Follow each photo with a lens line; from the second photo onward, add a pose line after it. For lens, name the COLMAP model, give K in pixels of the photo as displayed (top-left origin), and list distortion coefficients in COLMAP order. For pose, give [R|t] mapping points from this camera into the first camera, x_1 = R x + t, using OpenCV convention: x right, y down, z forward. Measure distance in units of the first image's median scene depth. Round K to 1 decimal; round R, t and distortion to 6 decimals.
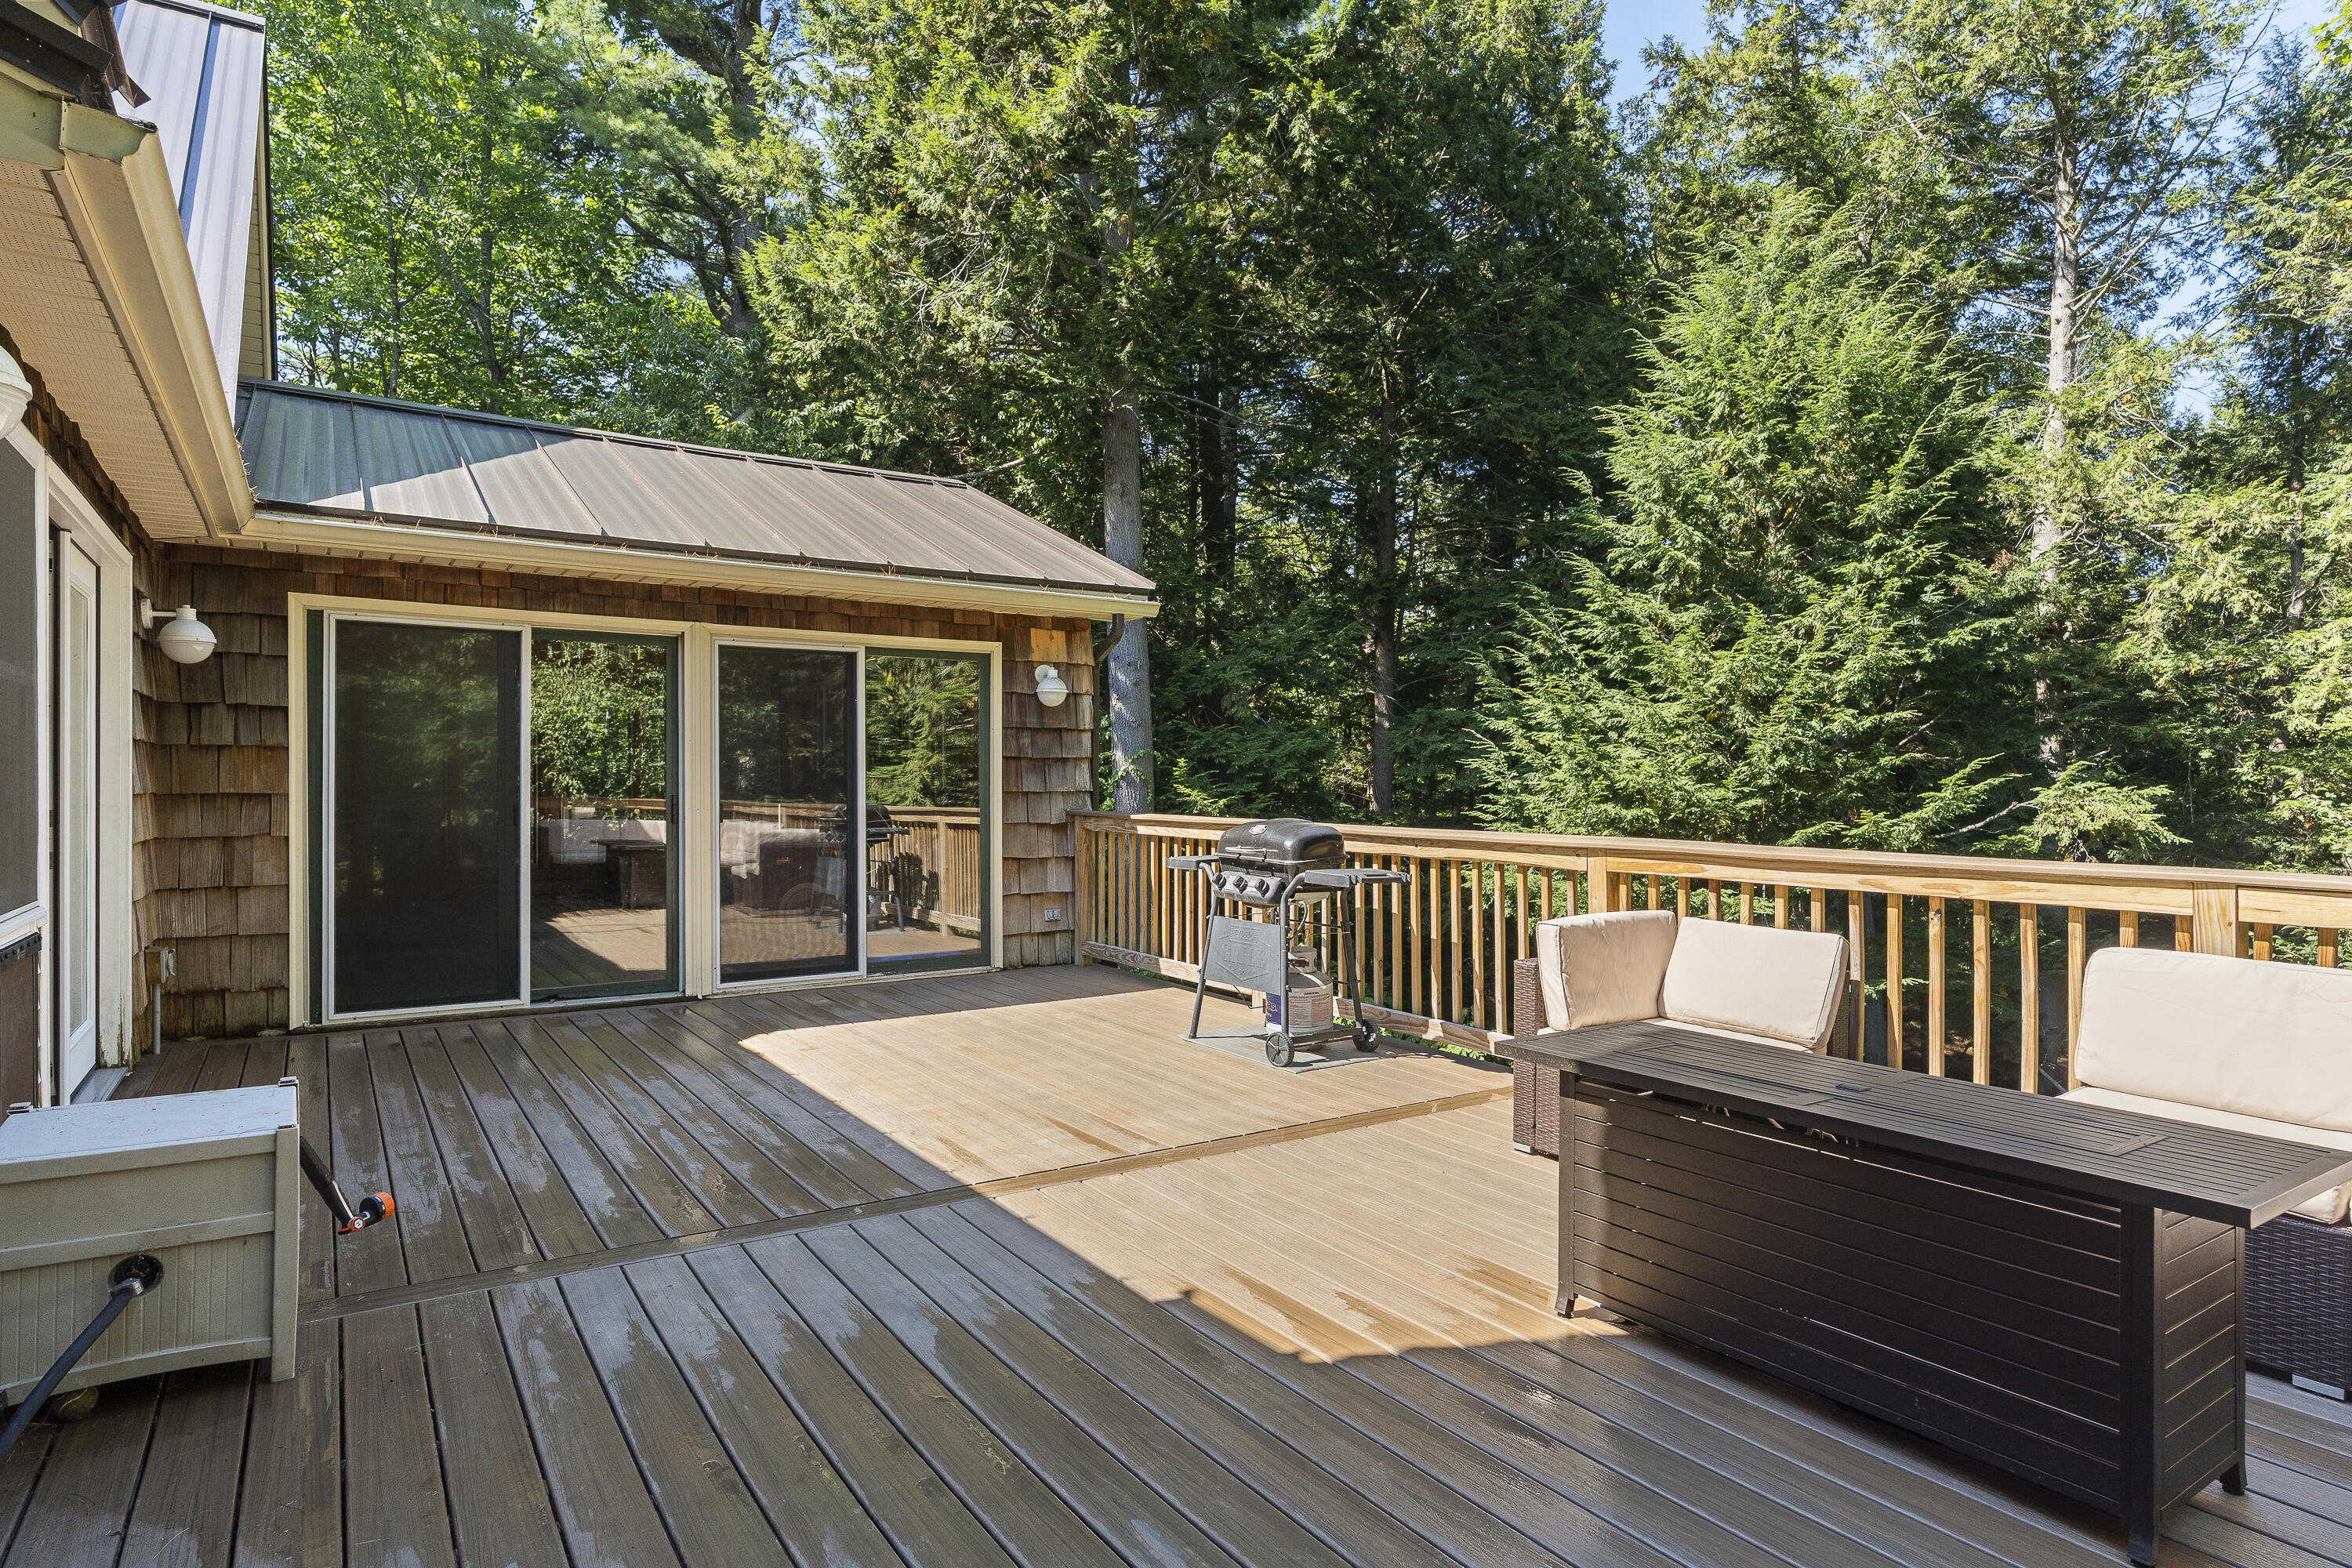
lens RADIAL K [[1272.9, 0, 1180.9], [0, 1272.9, 773.4], [0, 0, 1]] dist [-0.002801, 0.000038]
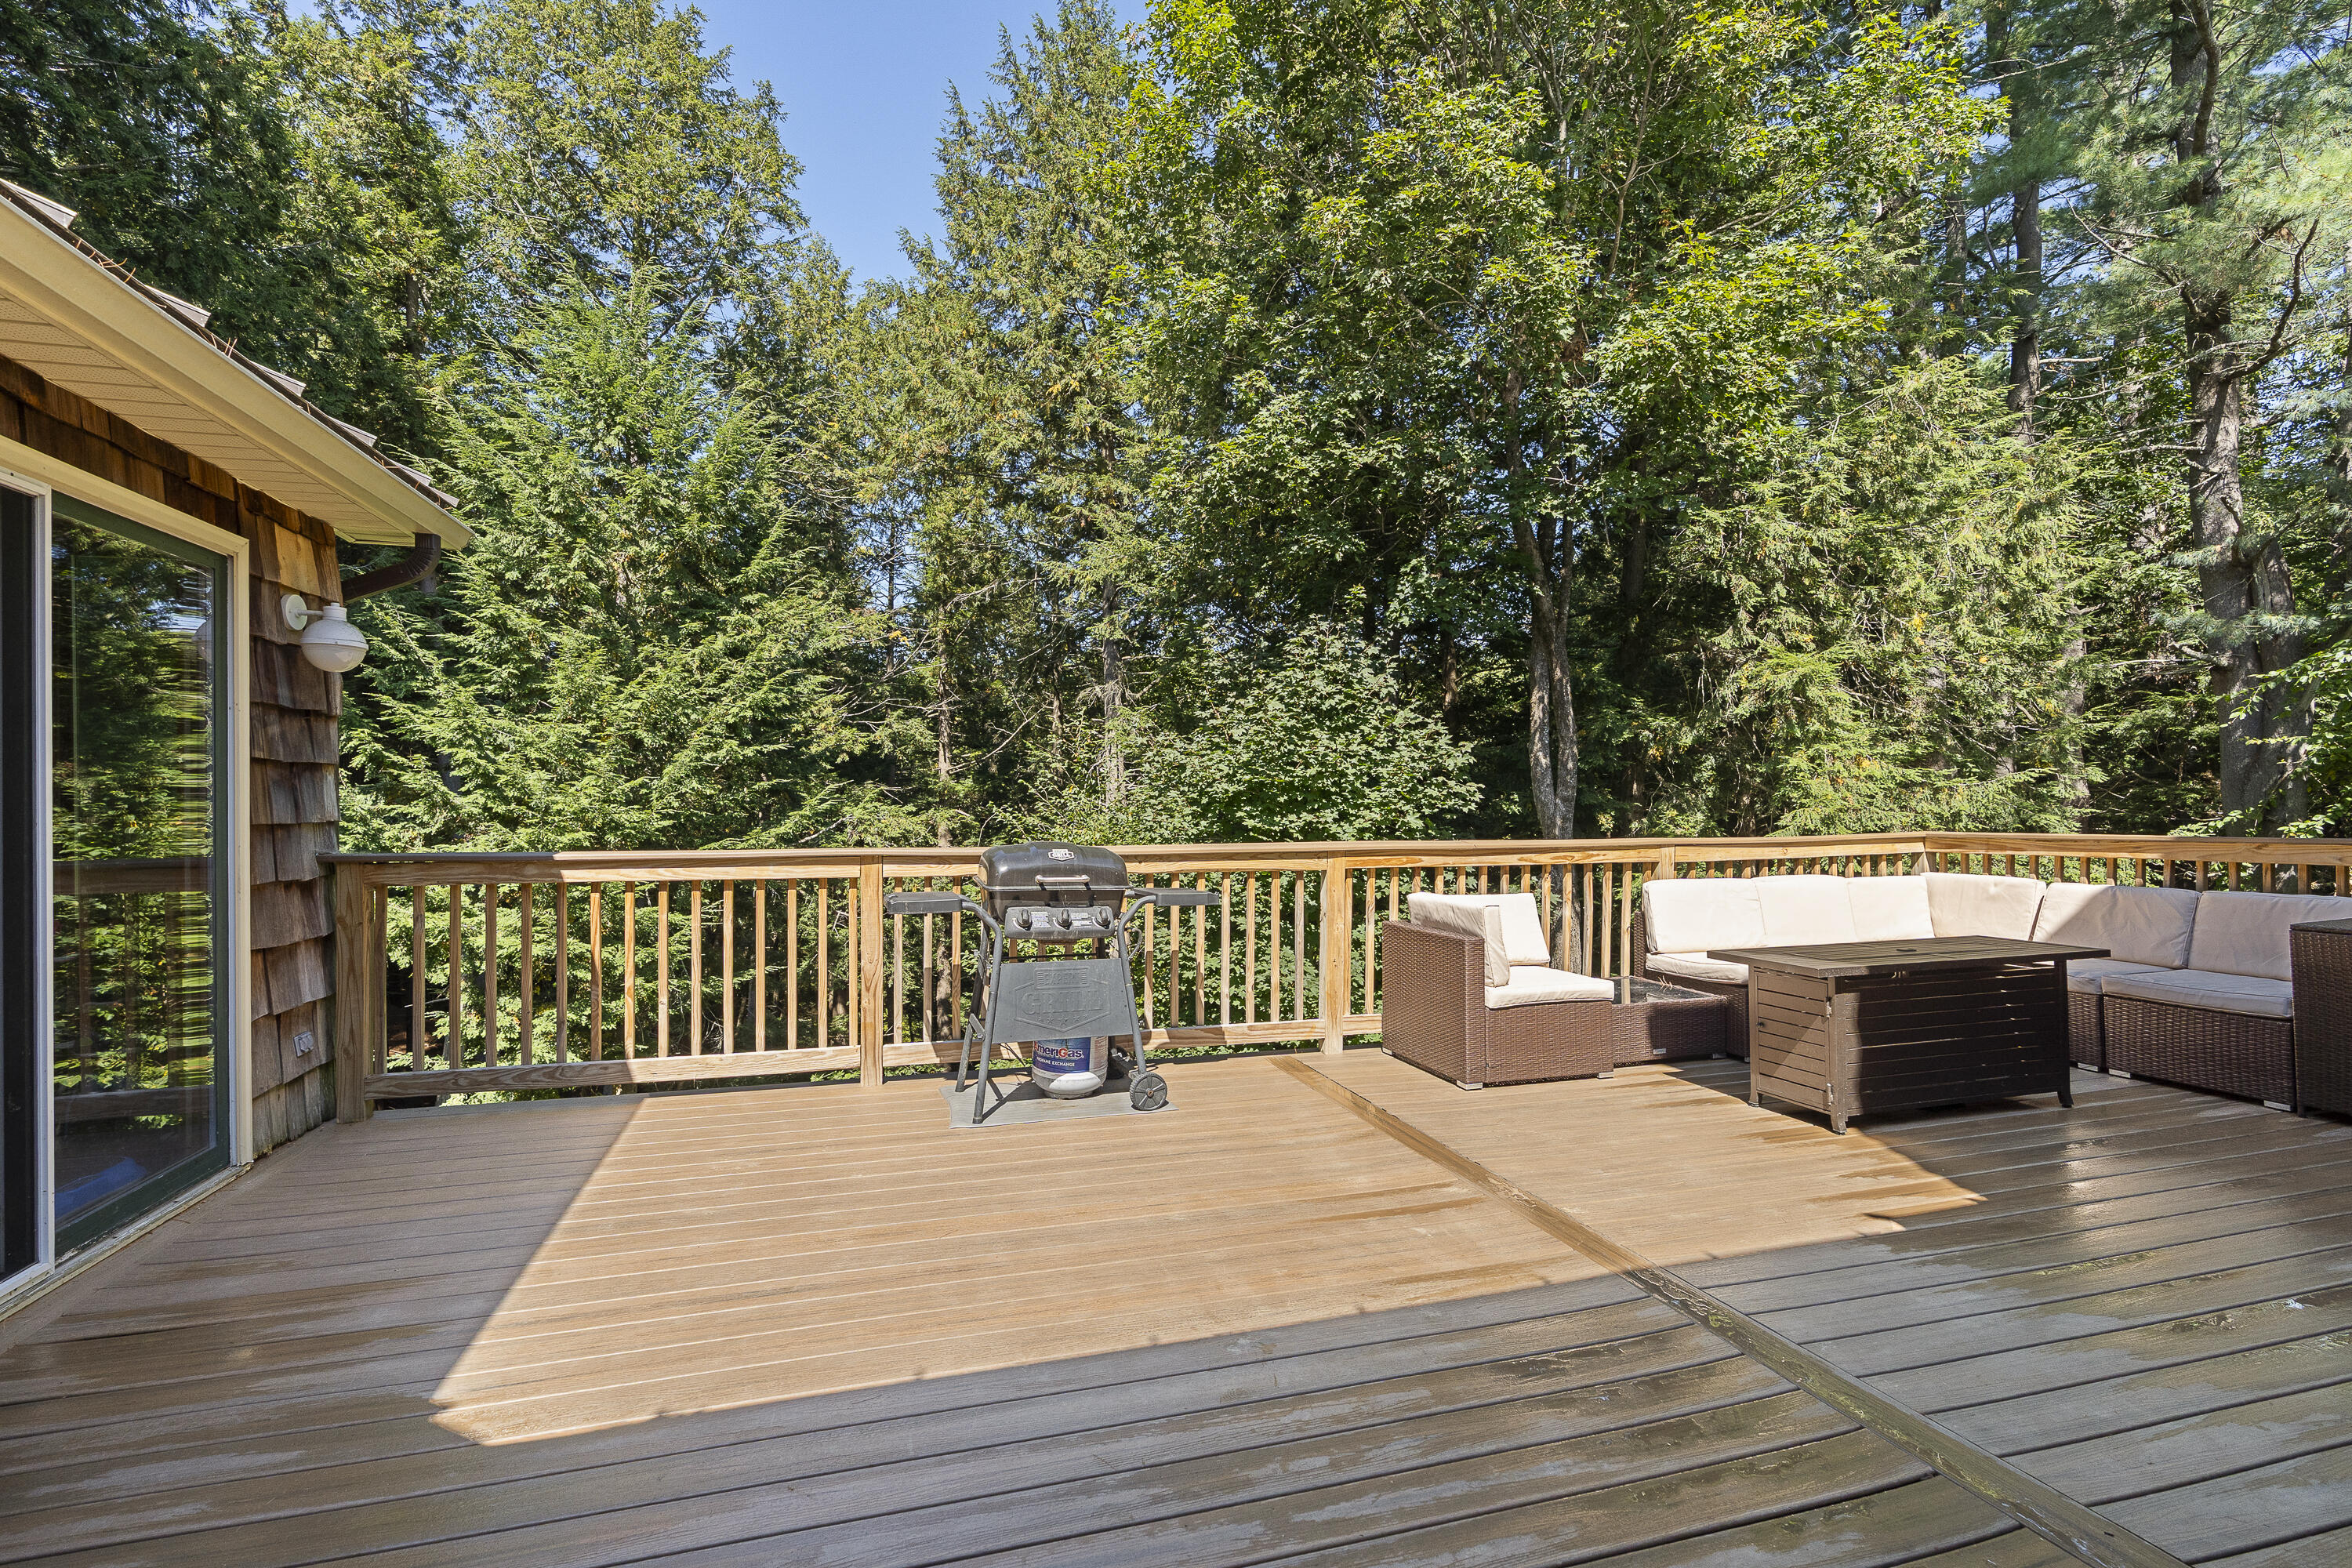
lens RADIAL K [[1074.3, 0, 1178.8], [0, 1074.3, 806.8], [0, 0, 1]] dist [-0.014339, 0.006834]
pose [[0.306077, -0.009130, 0.951963, -0.910532], [0.001170, 0.999957, 0.009215, 0.006266], [-0.952006, -0.001707, 0.306075, 1.038866]]
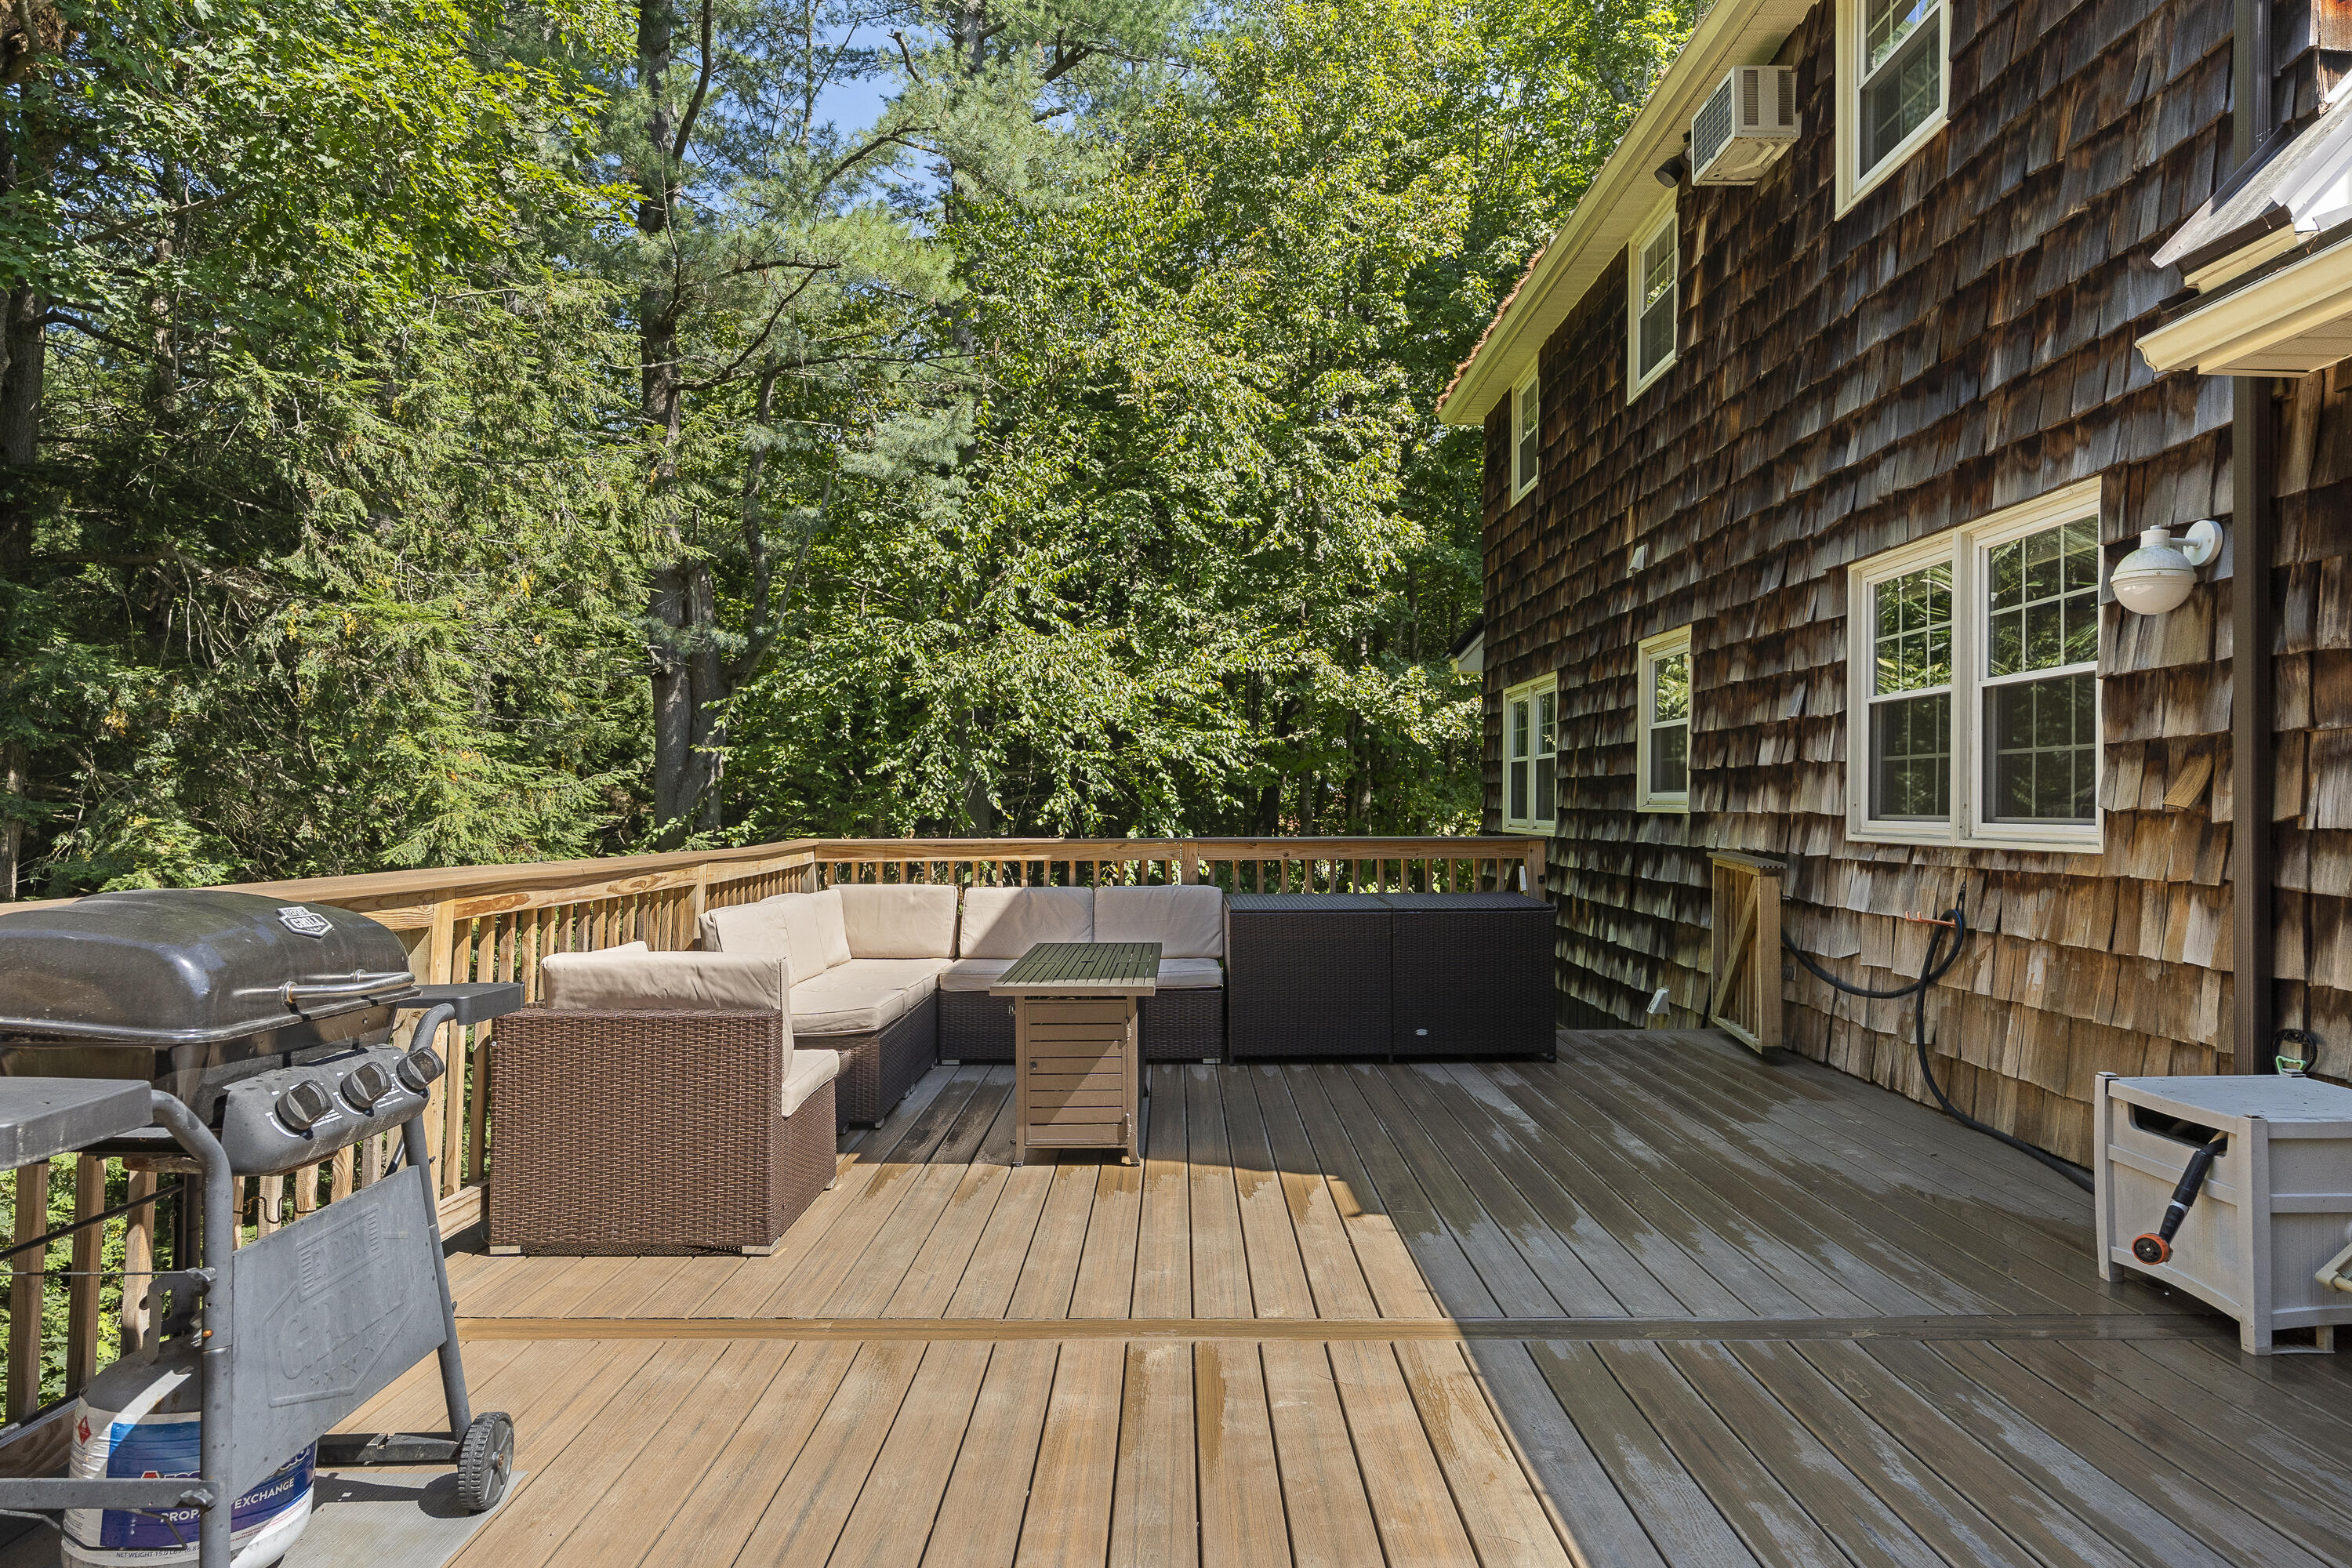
lens RADIAL K [[1419.1, 0, 1161.3], [0, 1419.1, 784.6], [0, 0, 1]] dist [0.006021, 0.001868]
pose [[-0.821285, 0.002059, 0.570515, -0.483220], [-0.011158, 0.999744, -0.019670, 0.020186], [-0.570409, -0.022521, -0.821052, 1.748175]]
